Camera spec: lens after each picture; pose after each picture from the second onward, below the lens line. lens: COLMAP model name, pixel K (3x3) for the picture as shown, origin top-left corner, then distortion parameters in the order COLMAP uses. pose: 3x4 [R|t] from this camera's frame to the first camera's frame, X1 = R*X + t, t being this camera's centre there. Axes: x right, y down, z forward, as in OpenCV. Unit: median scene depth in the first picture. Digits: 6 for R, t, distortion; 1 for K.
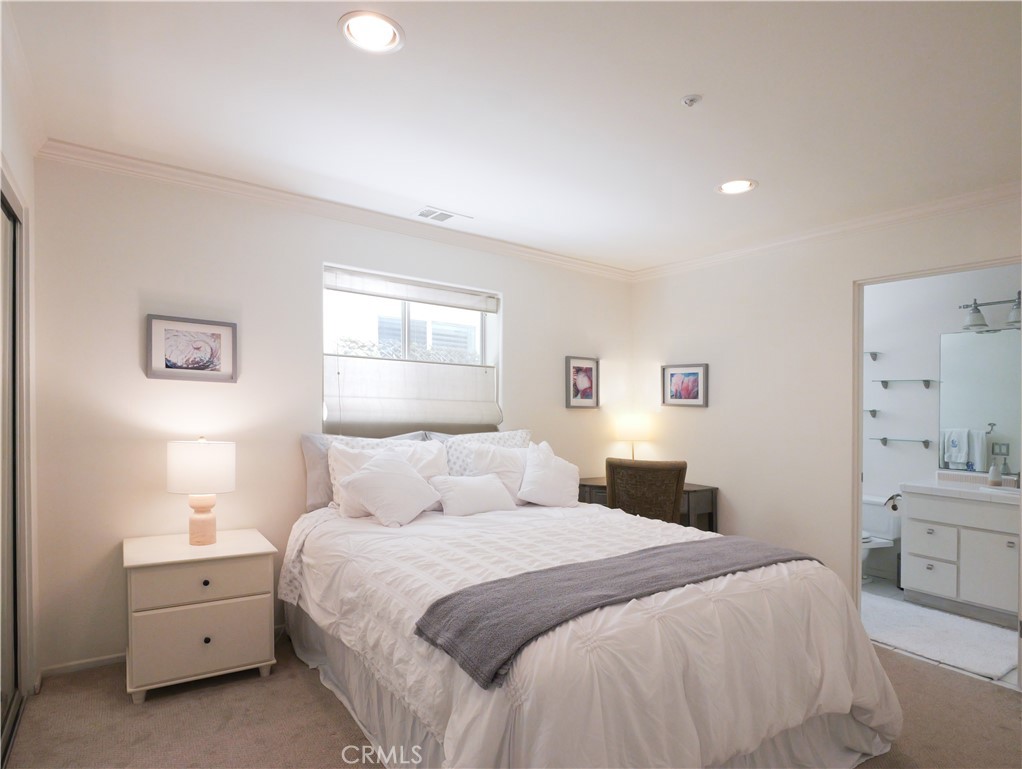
lens RADIAL K [[549.4, 0, 486.1], [0, 549.4, 394.2], [0, 0, 1]] dist [-0.017222, 0.007020]
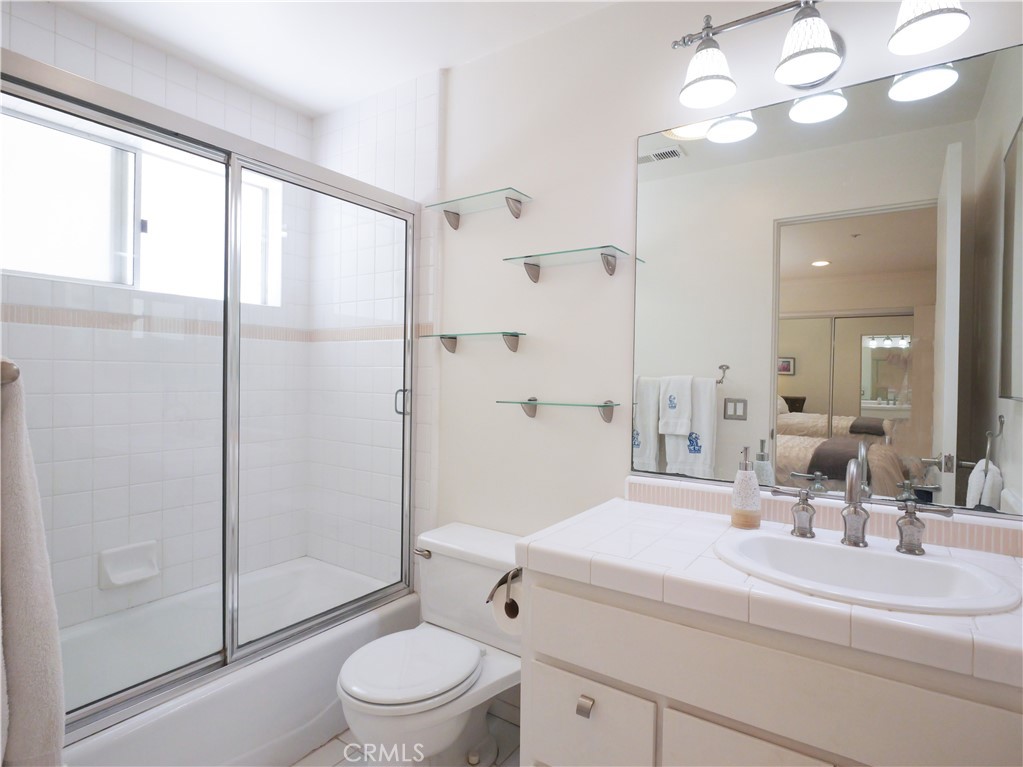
lens RADIAL K [[550.0, 0, 513.7], [0, 550.0, 387.2], [0, 0, 1]] dist [-0.017222, 0.007020]
pose [[0.918218, -0.029077, 0.395006, 0.551653], [0.007828, 0.998439, 0.055300, 0.048033], [-0.395997, -0.047685, 0.917013, 0.618929]]
